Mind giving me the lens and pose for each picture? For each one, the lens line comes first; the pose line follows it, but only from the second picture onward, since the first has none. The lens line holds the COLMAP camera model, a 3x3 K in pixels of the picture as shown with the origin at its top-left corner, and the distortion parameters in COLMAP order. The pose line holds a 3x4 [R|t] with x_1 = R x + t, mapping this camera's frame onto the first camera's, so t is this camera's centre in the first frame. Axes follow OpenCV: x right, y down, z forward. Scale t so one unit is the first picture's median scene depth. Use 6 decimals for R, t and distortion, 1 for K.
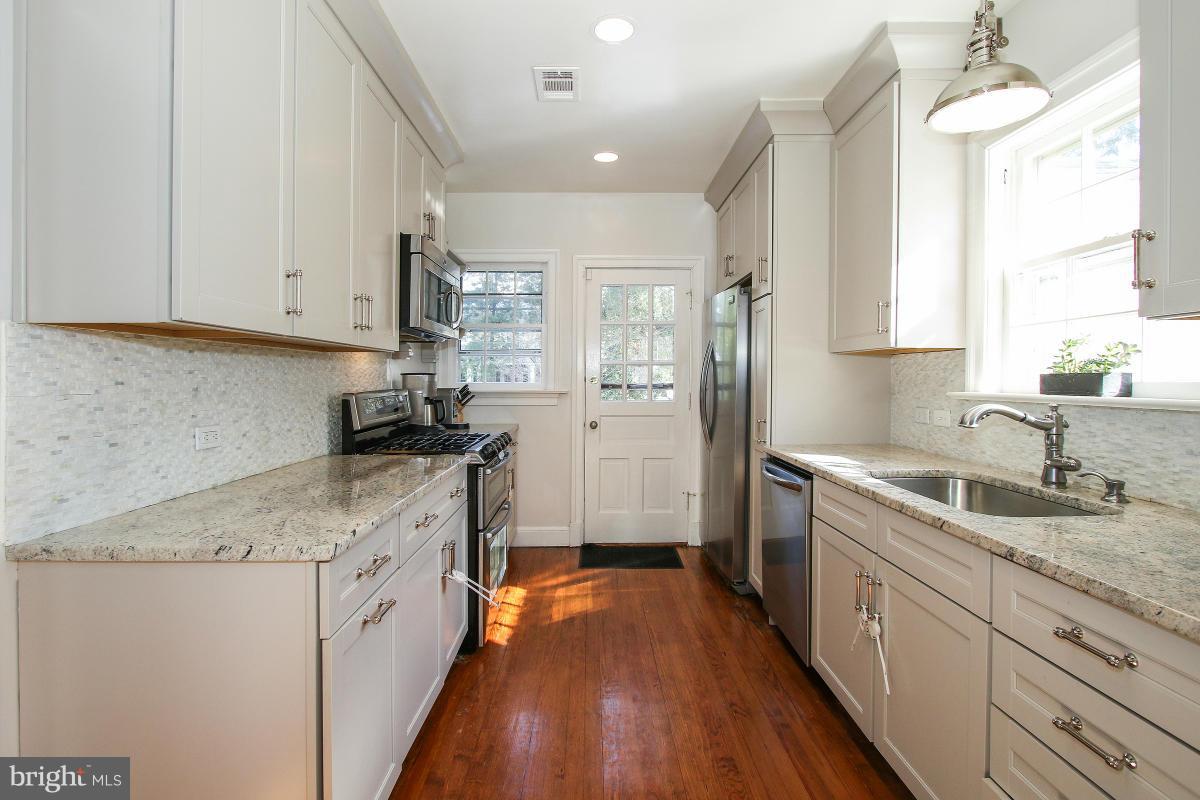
lens RADIAL K [[569.4, 0, 600.0], [0, 569.4, 400.0], [0, 0, 1]] dist [-0.013291, -0.000011]
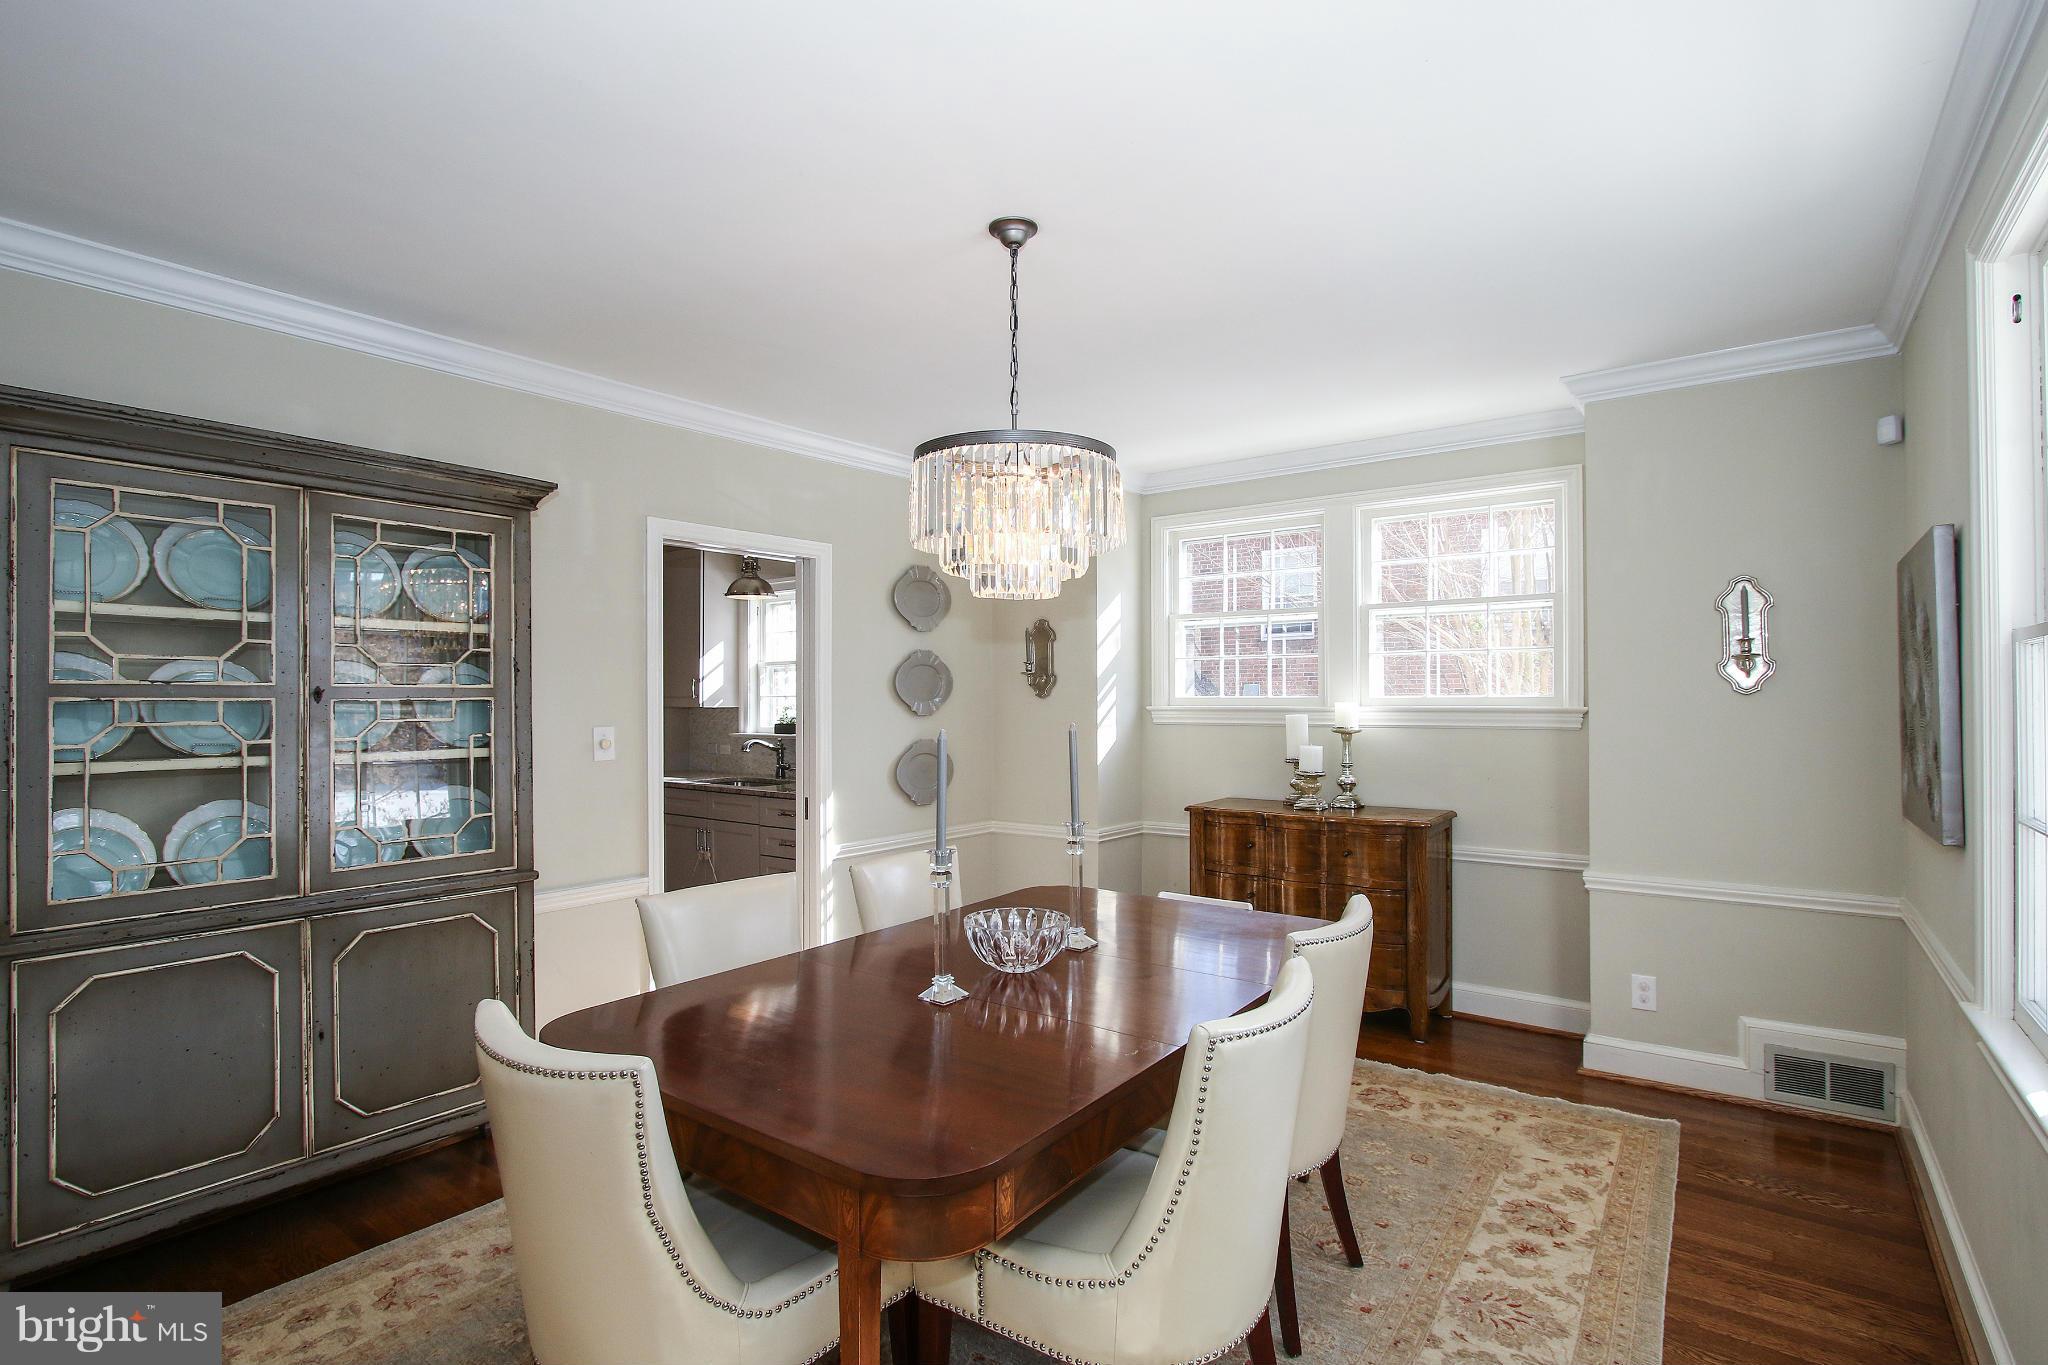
lens RADIAL K [[971.7, 0, 1024.0], [0, 971.7, 682.5], [0, 0, 1]] dist [-0.013291, -0.000011]
pose [[0.620776, 0.026008, 0.783557, -1.448044], [0.035632, 0.997481, -0.061338, 0.052836], [-0.783178, 0.065997, 0.618285, -1.930875]]
